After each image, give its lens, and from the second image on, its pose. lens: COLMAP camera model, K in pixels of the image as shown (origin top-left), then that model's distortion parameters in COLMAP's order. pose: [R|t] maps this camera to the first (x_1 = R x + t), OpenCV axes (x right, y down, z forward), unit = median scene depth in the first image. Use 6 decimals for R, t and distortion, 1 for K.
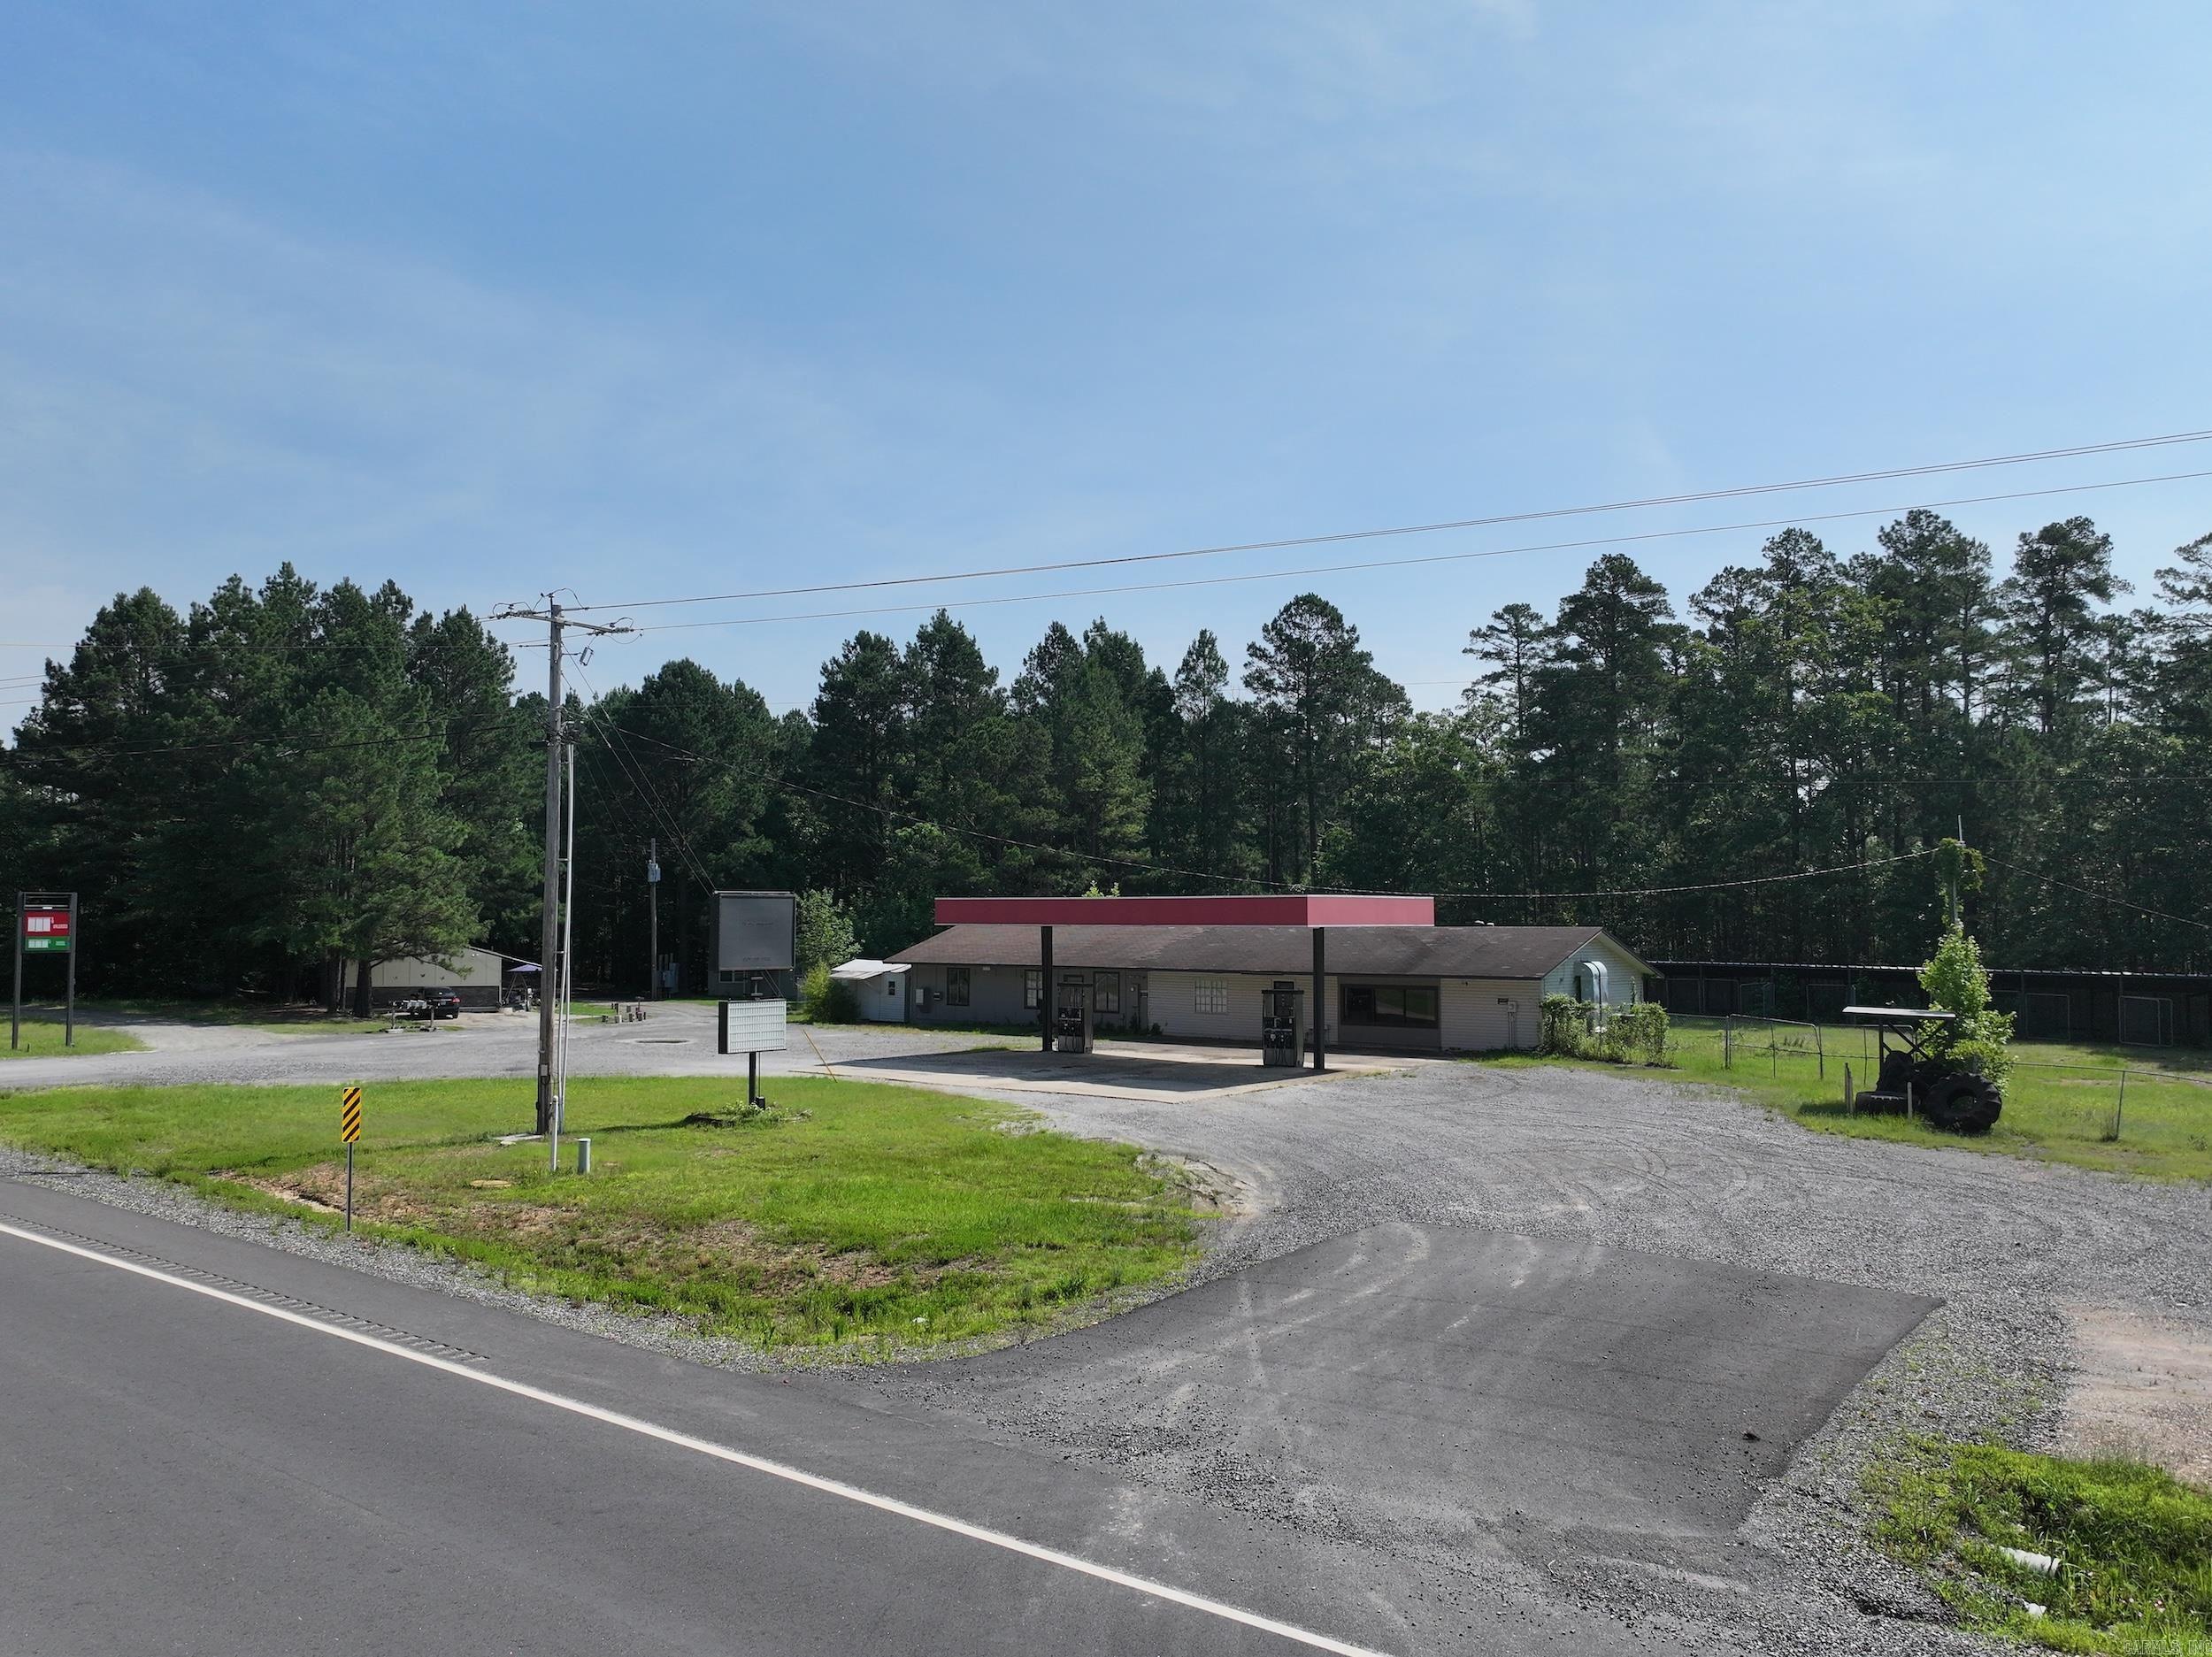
lens RADIAL K [[1737.6, 0, 1106.8], [0, 1737.6, 829.0], [0, 0, 1]] dist [0.001307, 0.012832]
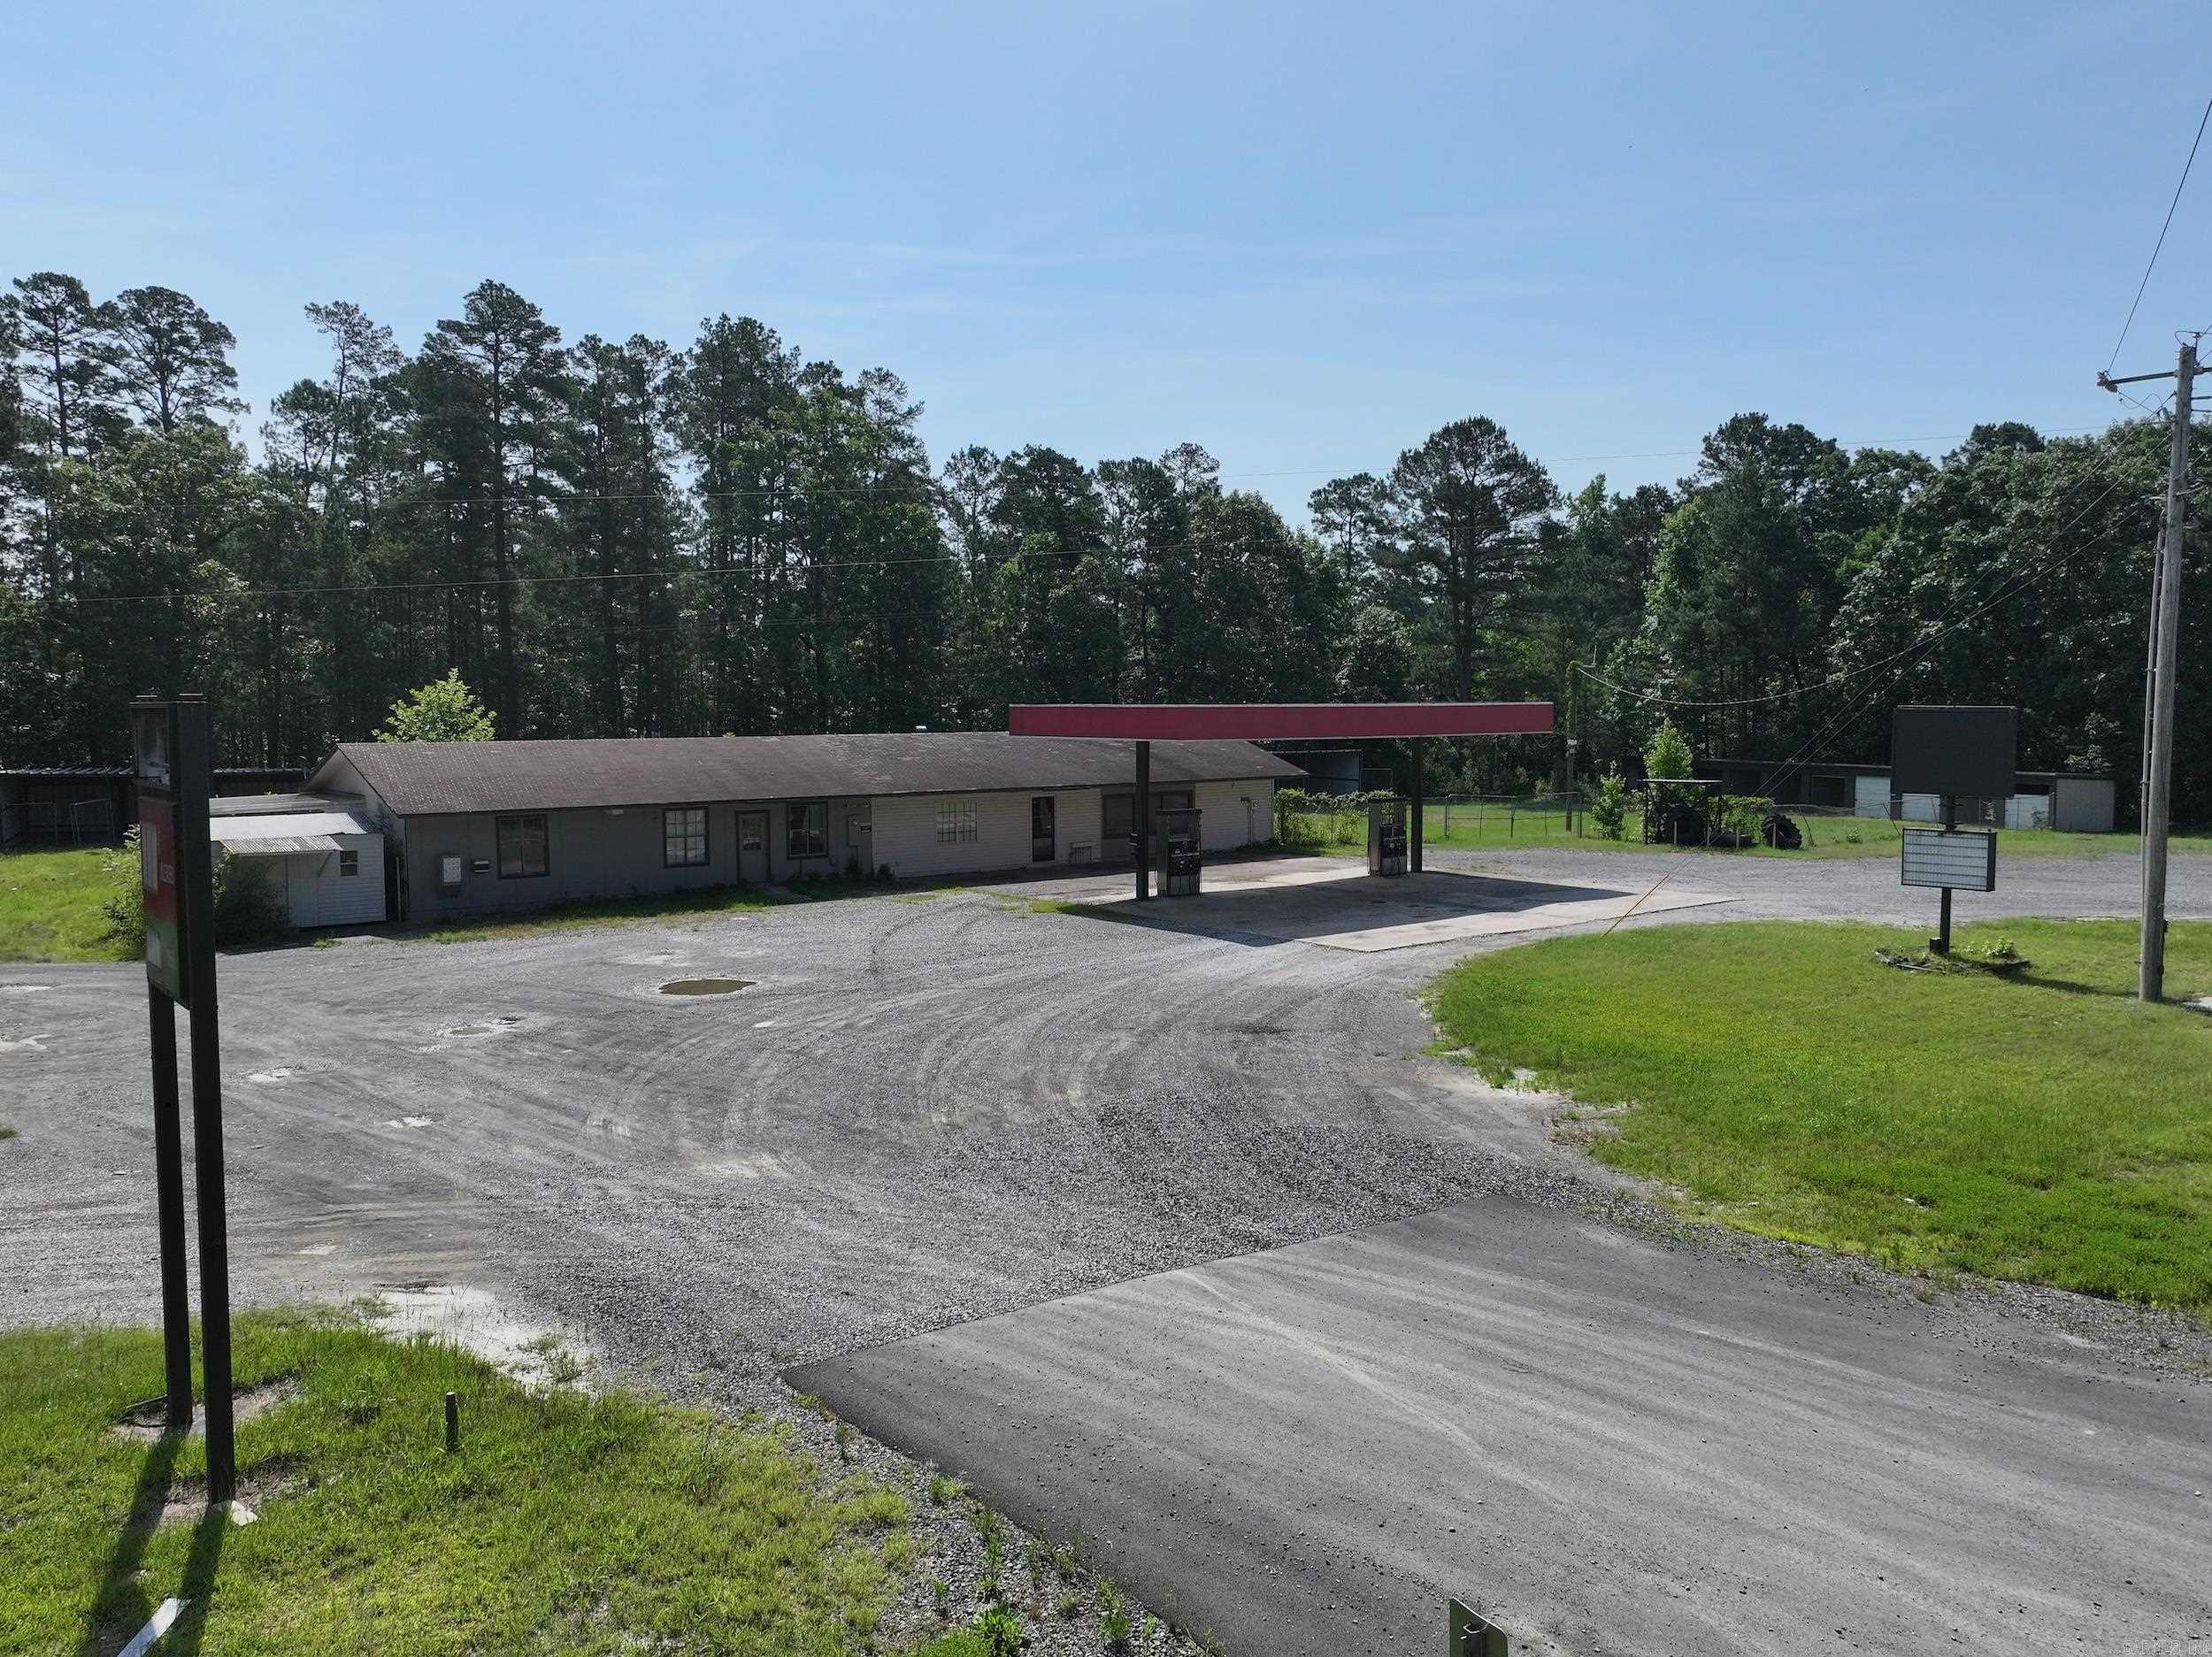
lens RADIAL K [[1737.6, 0, 1110.0], [0, 1737.6, 829.4], [0, 0, 1]] dist [0.001307, 0.012832]
pose [[0.196653, -0.076544, 0.977481, -0.536671], [-0.047250, 0.995050, 0.087426, 0.019288], [-0.979334, -0.063379, 0.192063, 0.580927]]
